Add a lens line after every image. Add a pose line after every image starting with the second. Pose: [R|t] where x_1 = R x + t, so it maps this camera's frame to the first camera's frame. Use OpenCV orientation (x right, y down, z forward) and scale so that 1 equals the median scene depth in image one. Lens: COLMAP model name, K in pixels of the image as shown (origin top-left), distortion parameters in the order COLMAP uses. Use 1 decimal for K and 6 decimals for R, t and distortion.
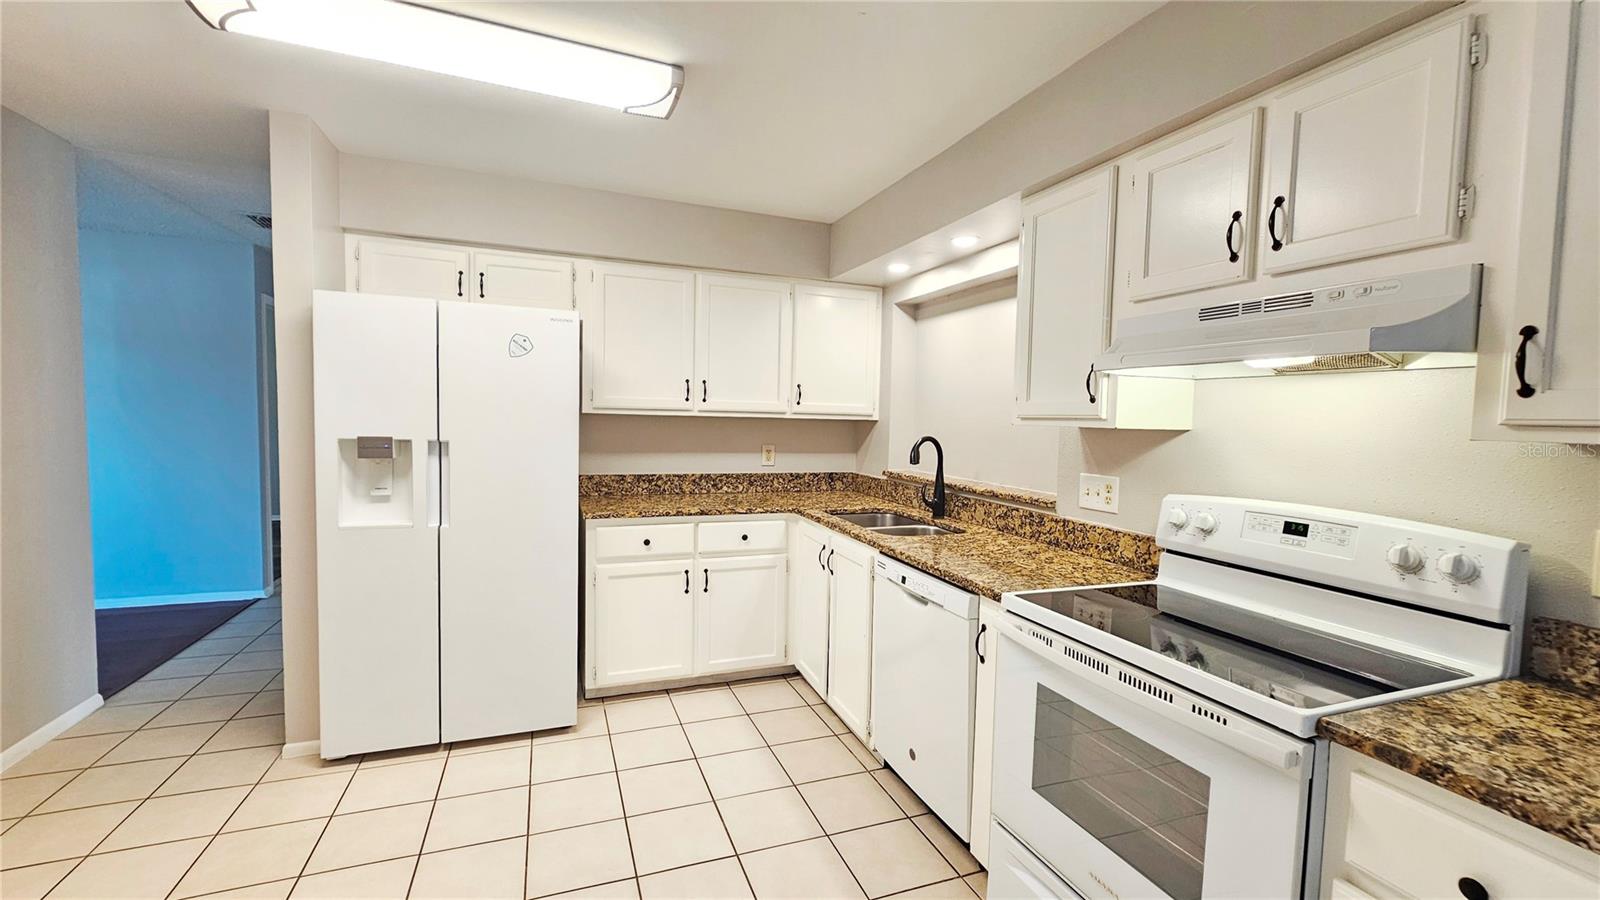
lens RADIAL K [[653.2, 0, 796.7], [0, 653.2, 456.2], [0, 0, 1]] dist [0.000708, -0.000482]
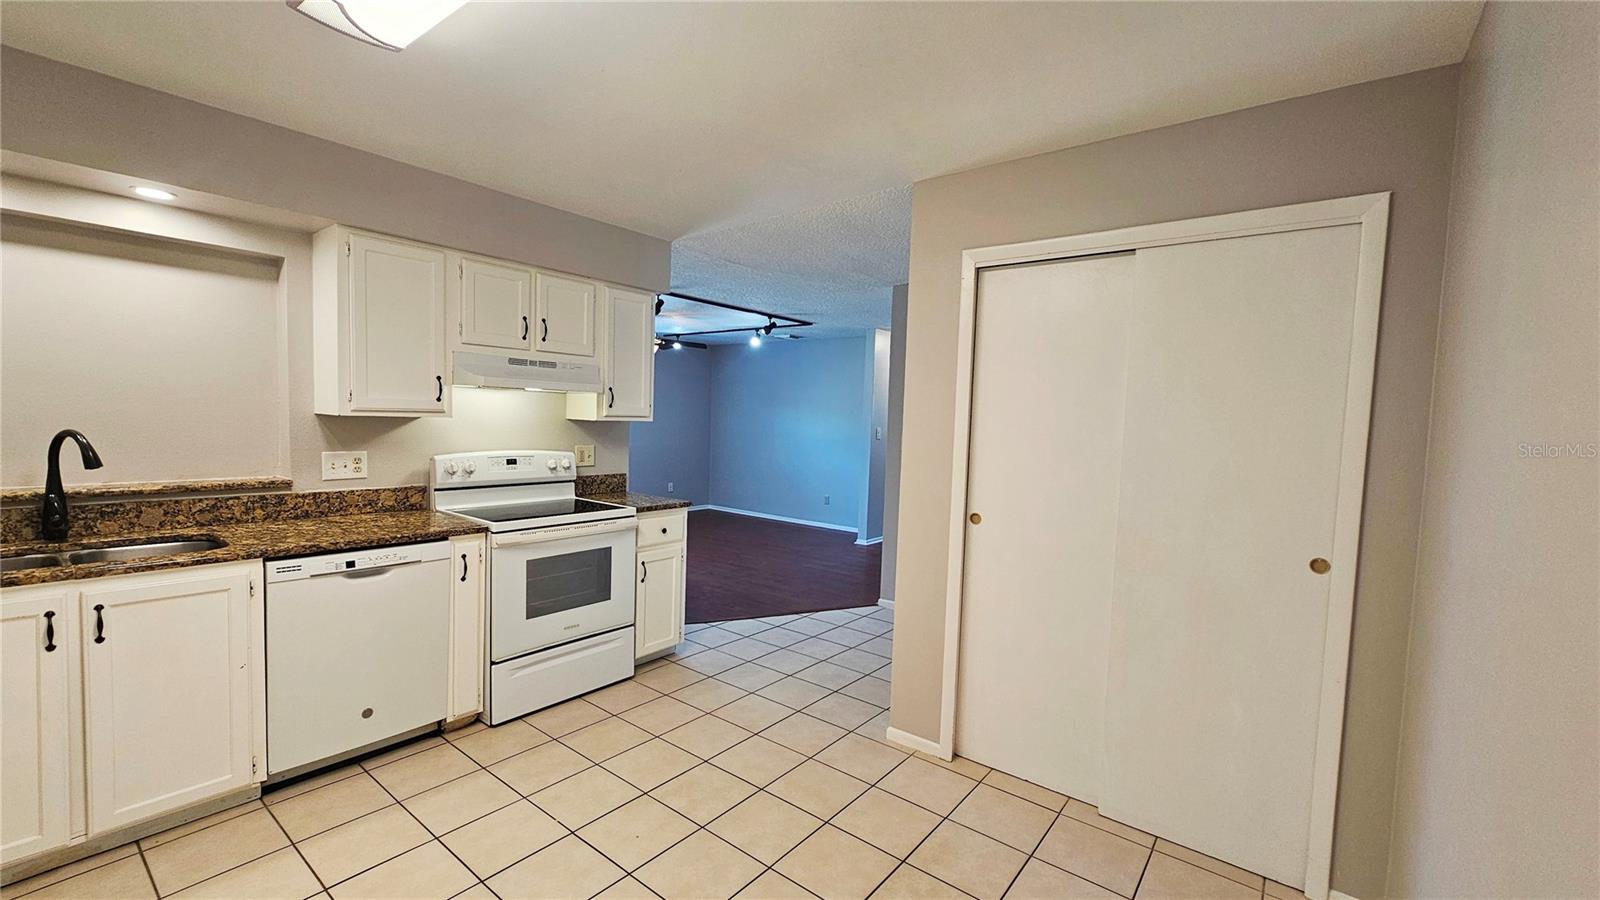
lens RADIAL K [[653.2, 0, 800.5], [0, 653.2, 450.5], [0, 0, 1]] dist [0.000708, -0.000482]
pose [[-0.516949, -0.086739, 0.851610, -1.084951], [0.005959, 0.994464, 0.104907, -0.102008], [-0.855995, 0.059307, -0.513570, 0.883725]]
